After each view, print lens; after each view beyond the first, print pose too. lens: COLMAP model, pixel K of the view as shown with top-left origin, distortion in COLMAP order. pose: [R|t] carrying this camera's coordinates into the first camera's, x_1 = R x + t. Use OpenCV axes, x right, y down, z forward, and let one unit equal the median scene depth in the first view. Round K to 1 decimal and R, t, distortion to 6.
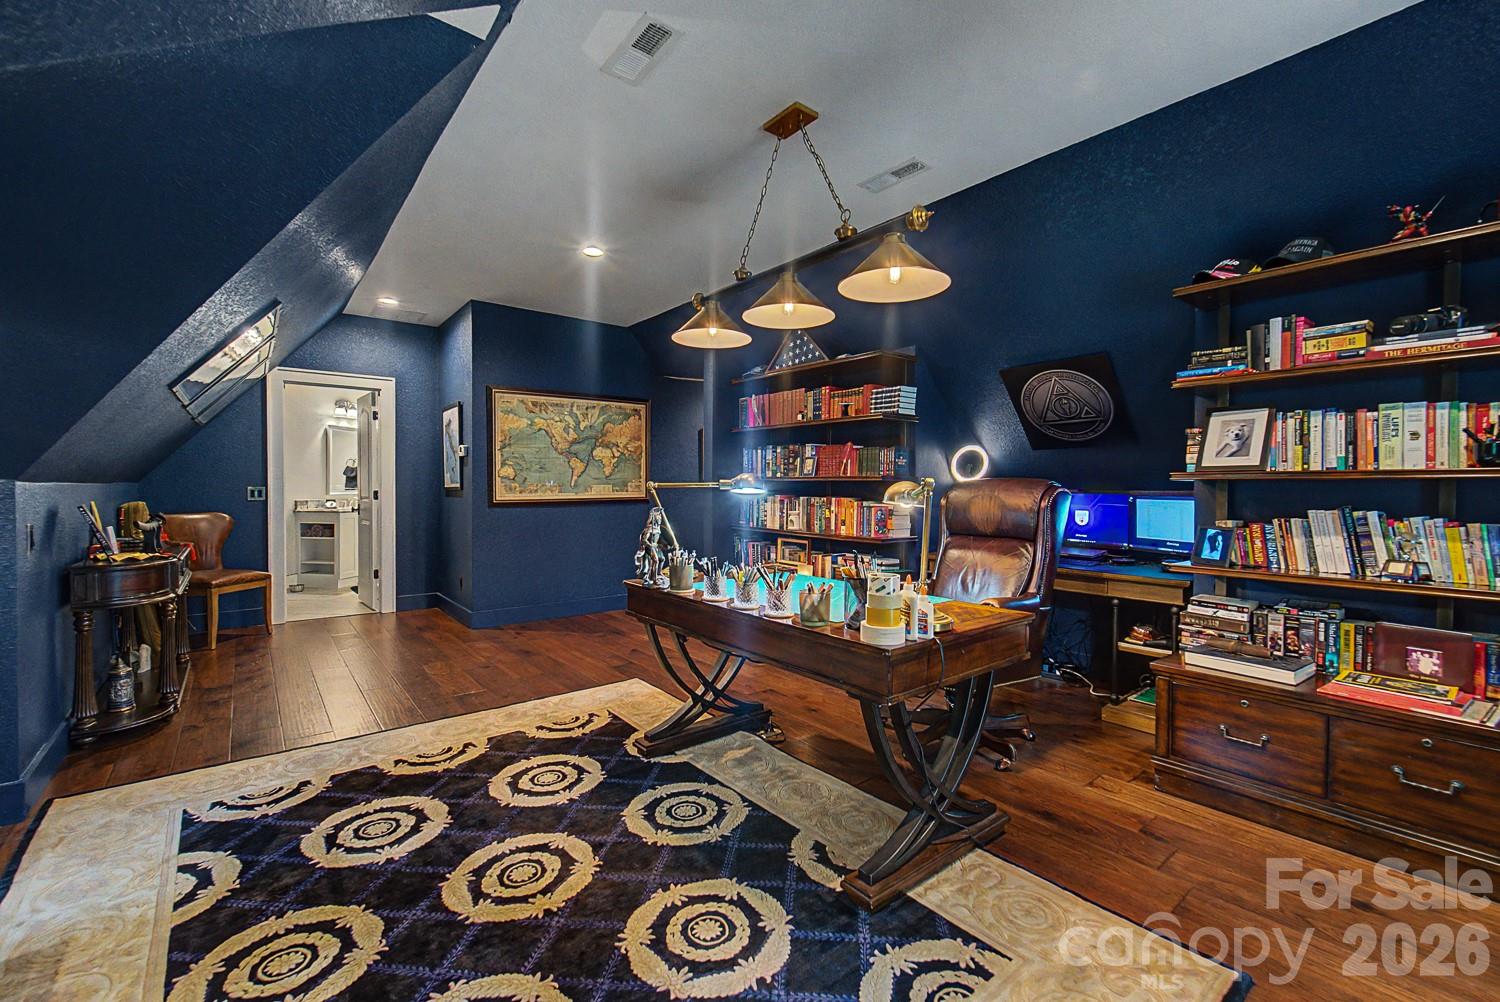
lens RADIAL K [[632.9, 0, 754.2], [0, 632.9, 497.7], [0, 0, 1]] dist [-0.001747, -0.000402]
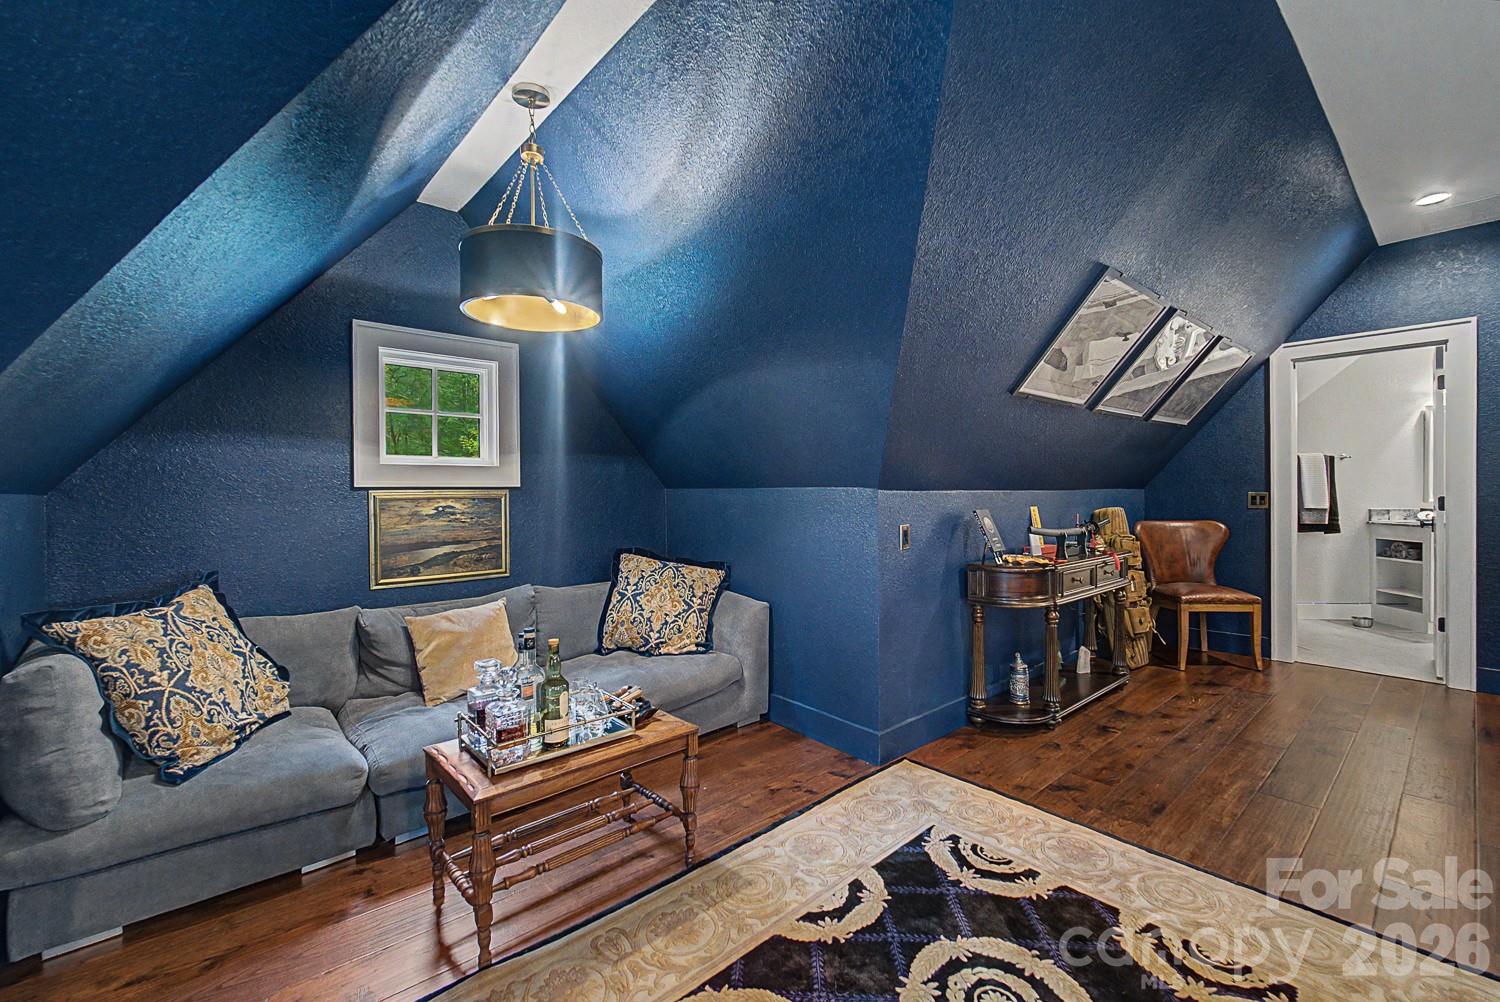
lens RADIAL K [[632.9, 0, 754.2], [0, 632.9, 497.7], [0, 0, 1]] dist [-0.001747, -0.000402]
pose [[0.041769, 0.006535, -0.999106, 0.055870], [-0.012882, 0.999899, 0.006002, -0.013474], [0.999044, 0.012619, 0.041849, 0.680912]]
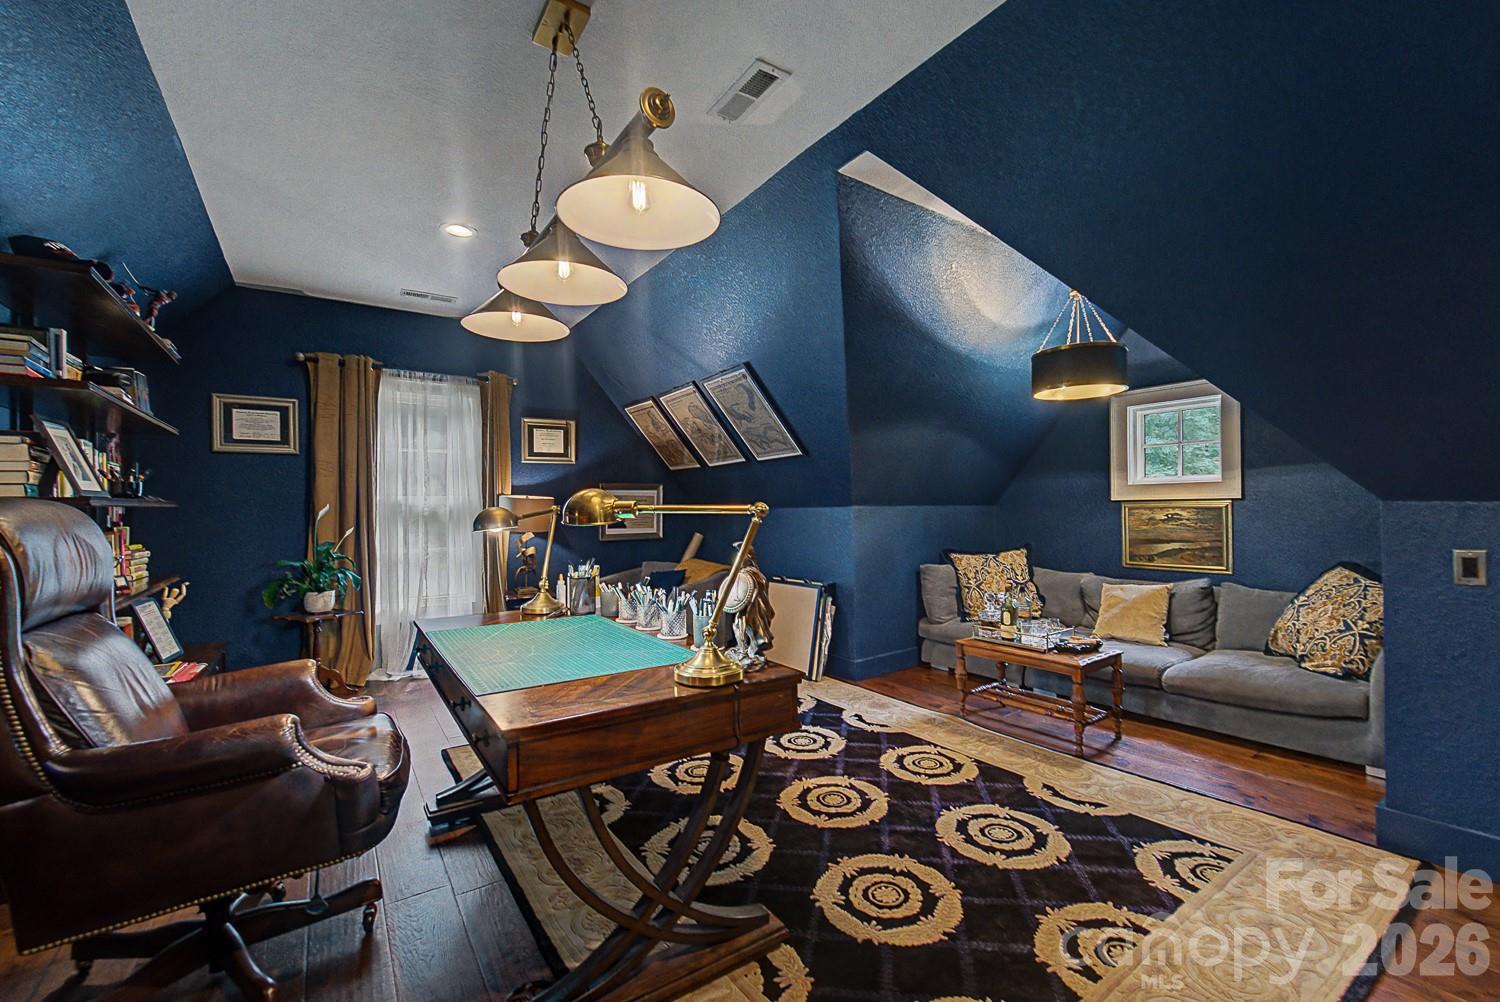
lens RADIAL K [[617.2, 0, 750.0], [0, 617.2, 501.0], [0, 0, 1]] dist [-0.001084, -0.000187]
pose [[-0.997095, 0.008349, 0.075714, -0.252082], [0.008964, 0.999930, 0.007785, -0.040374], [-0.075644, 0.008441, -0.997099, 1.973605]]
